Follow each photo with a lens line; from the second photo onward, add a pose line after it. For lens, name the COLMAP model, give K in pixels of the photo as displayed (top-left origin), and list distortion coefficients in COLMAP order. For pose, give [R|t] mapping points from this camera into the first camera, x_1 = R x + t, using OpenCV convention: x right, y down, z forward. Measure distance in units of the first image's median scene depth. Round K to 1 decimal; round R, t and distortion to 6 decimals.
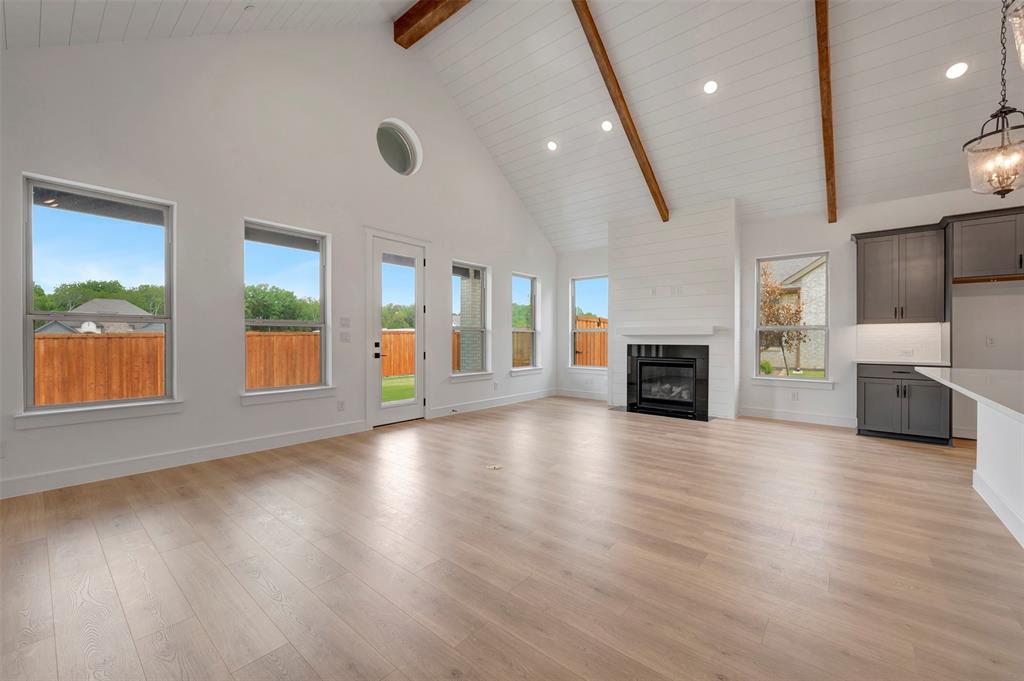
lens RADIAL K [[403.4, 0, 512.5], [0, 403.4, 342.0], [0, 0, 1]] dist [-0.000939, -0.000789]
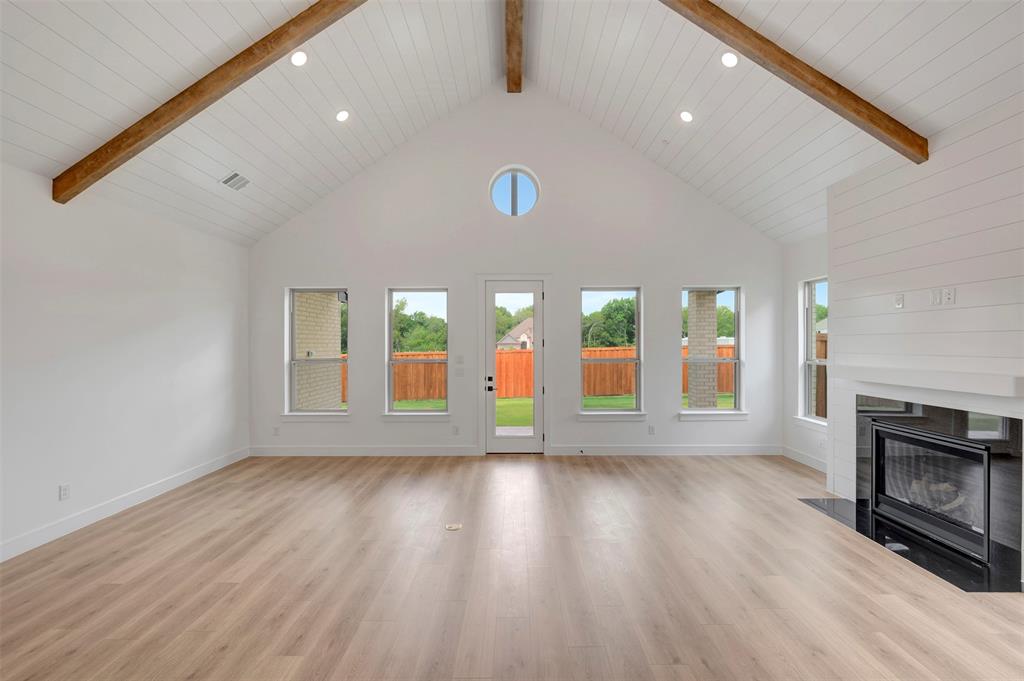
lens RADIAL K [[403.4, 0, 515.0], [0, 403.4, 344.3], [0, 0, 1]] dist [-0.000939, -0.000789]
pose [[0.639063, -0.001701, -0.769153, 0.411239], [-0.001171, 0.999994, -0.003184, -0.062831], [0.769154, 0.002935, 0.639057, 0.262064]]
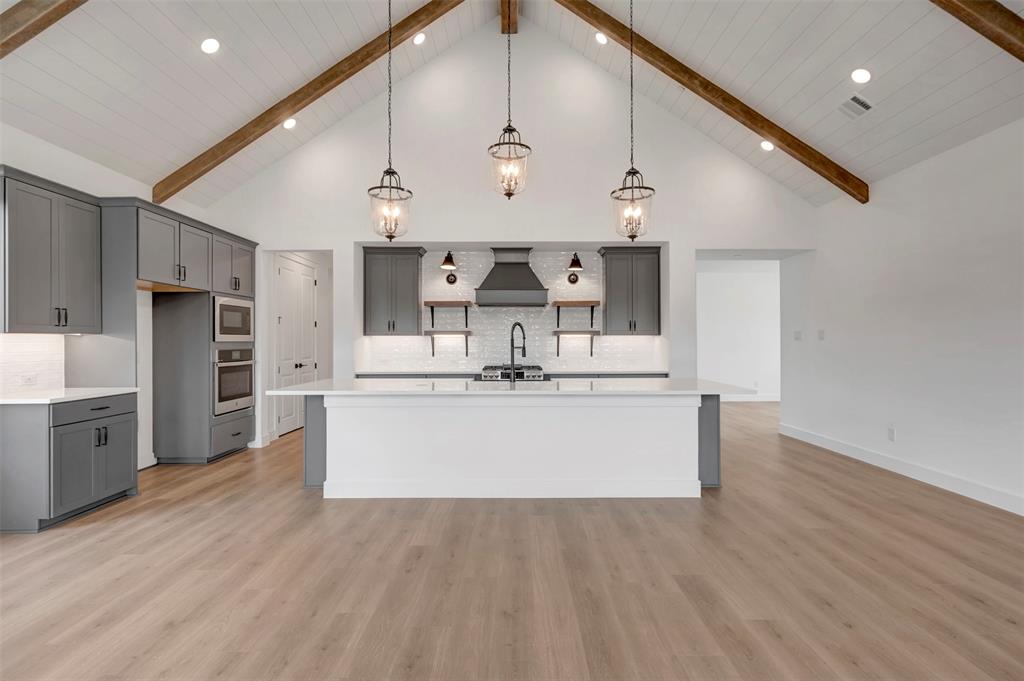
lens RADIAL K [[483.6, 0, 518.6], [0, 483.6, 337.3], [0, 0, 1]] dist [-0.000610, -0.000338]
pose [[-0.647591, 0.006571, 0.761960, -0.062945], [0.006216, 0.999975, -0.003341, -0.023535], [-0.761963, 0.002573, -0.647615, 0.654899]]
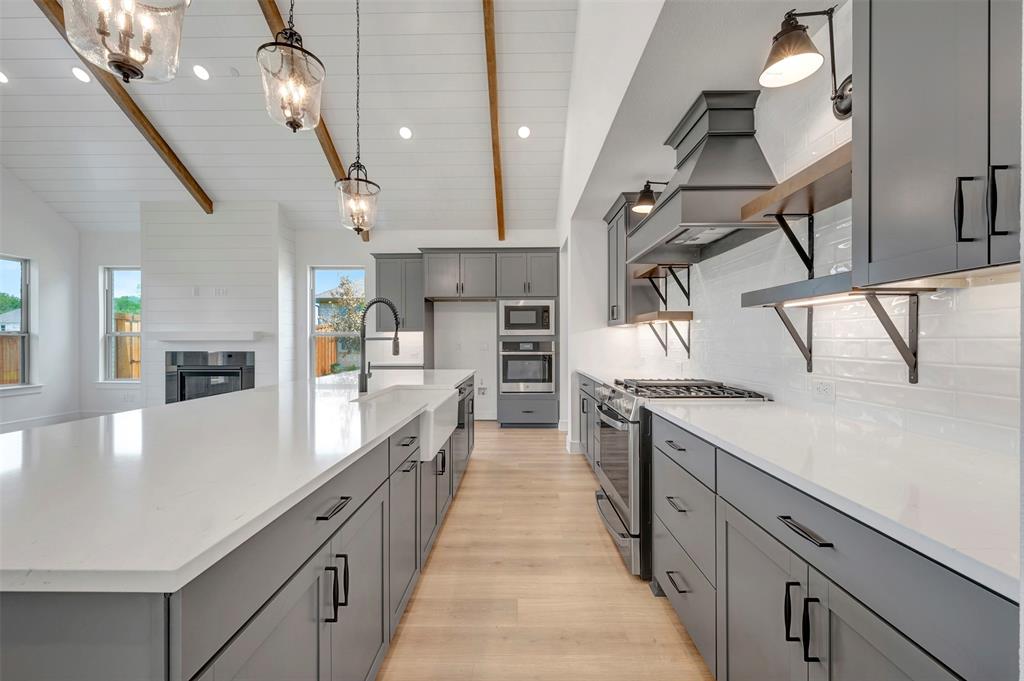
lens RADIAL K [[403.4, 0, 513.4], [0, 403.4, 342.3], [0, 0, 1]] dist [-0.000939, -0.000789]
pose [[0.775853, -0.005299, 0.630891, 0.314602], [0.007313, 0.999973, -0.000594, -0.007646], [-0.630871, 0.005074, 0.775871, -0.107907]]
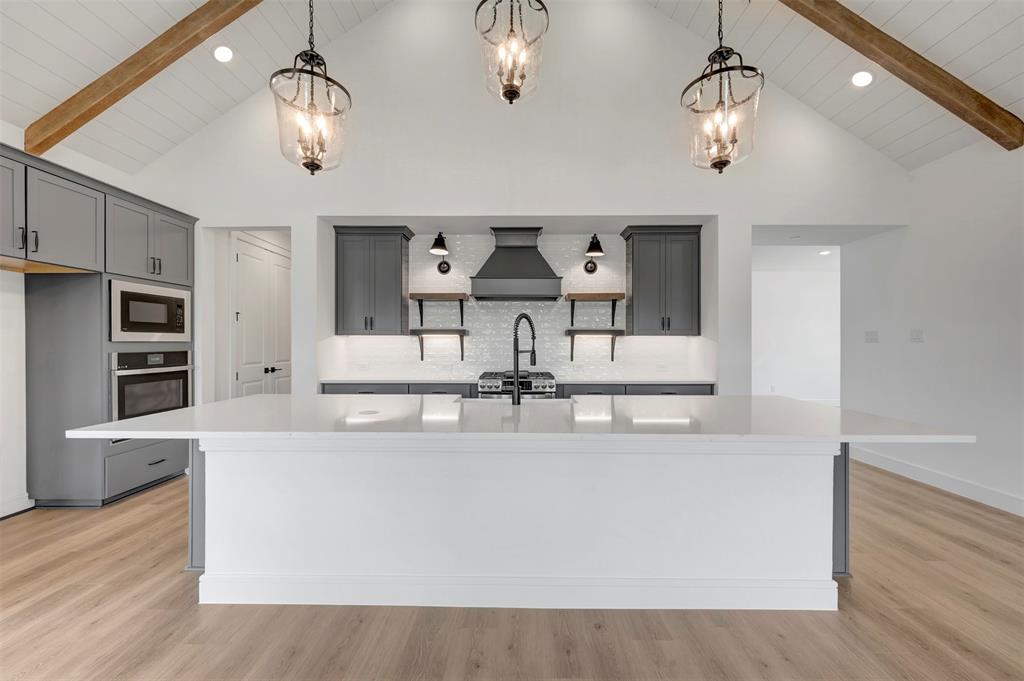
lens RADIAL K [[403.4, 0, 516.6], [0, 403.4, 342.8], [0, 0, 1]] dist [-0.000939, -0.000789]
pose [[-0.635015, -0.001485, 0.772499, 0.162637], [0.003363, 0.999983, 0.004687, -0.021431], [-0.772493, 0.005574, -0.634999, 0.465861]]
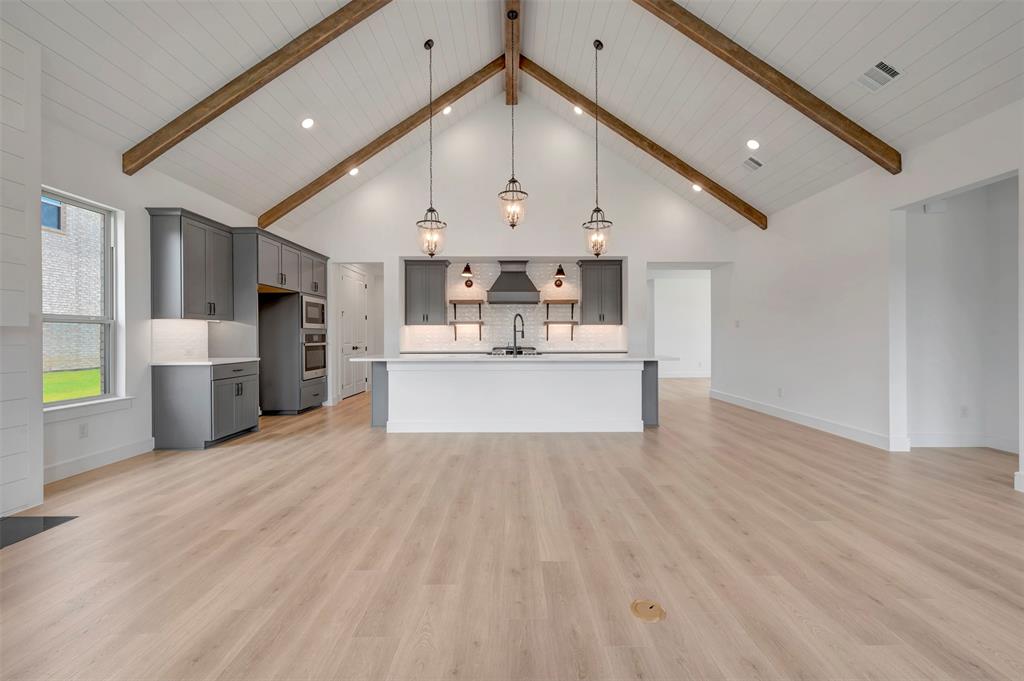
lens RADIAL K [[403.4, 0, 518.2], [0, 403.4, 334.7], [0, 0, 1]] dist [-0.000939, -0.000789]
pose [[-0.650905, 0.003235, 0.759152, -0.157363], [0.006486, 0.999978, 0.001300, -0.005954], [-0.759132, 0.005770, -0.650912, 0.742087]]
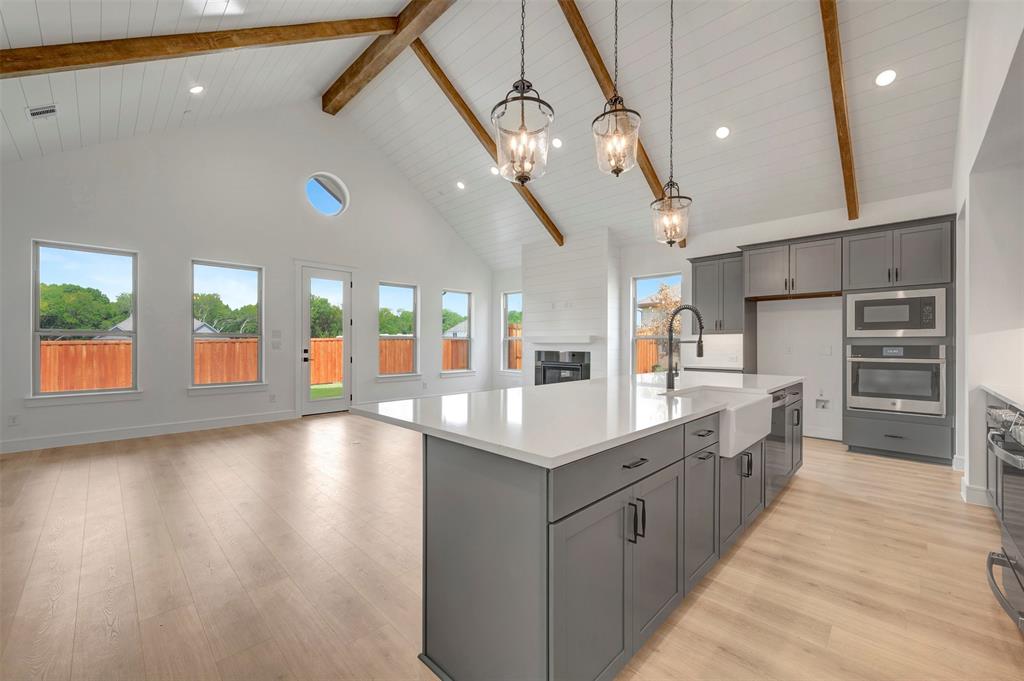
lens RADIAL K [[403.4, 0, 513.6], [0, 403.4, 344.8], [0, 0, 1]] dist [-0.000939, -0.000789]
pose [[0.996982, 0.000964, -0.077623, 0.310355], [-0.001225, 0.999994, -0.003314, -0.007283], [0.077620, 0.003399, 0.996977, -0.162304]]
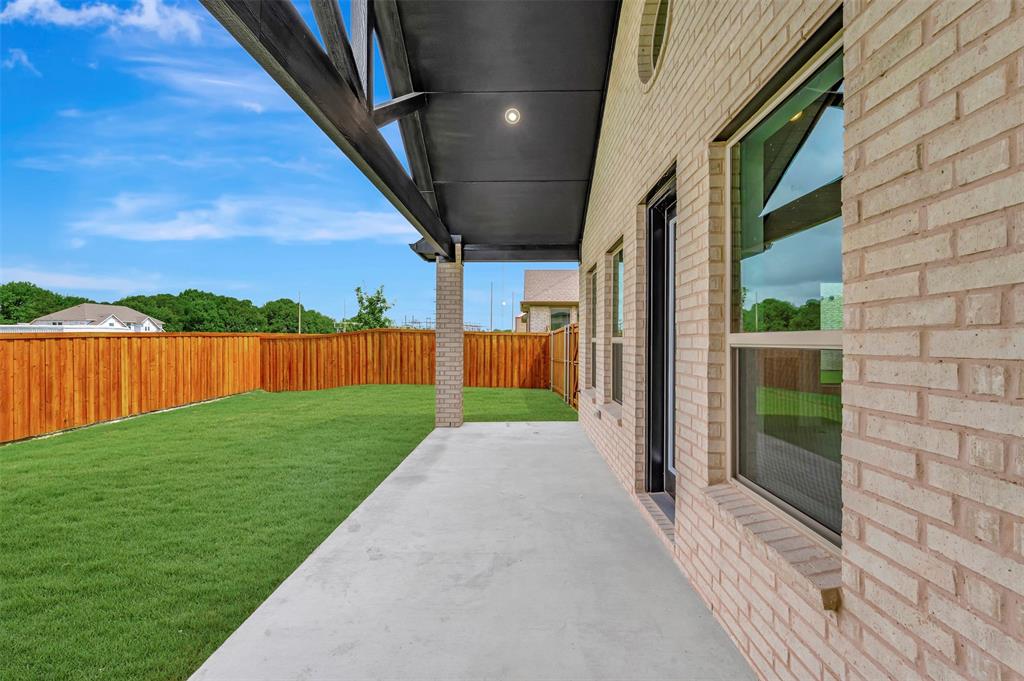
lens RADIAL K [[403.4, 0, 507.8], [0, 403.4, 341.4], [0, 0, 1]] dist [-0.000939, -0.000789]
pose [[0.783511, -0.000417, 0.621378, -0.649600], [0.001009, 0.999999, -0.000601, -0.029989], [-0.621378, 0.001098, 0.783510, 0.559516]]
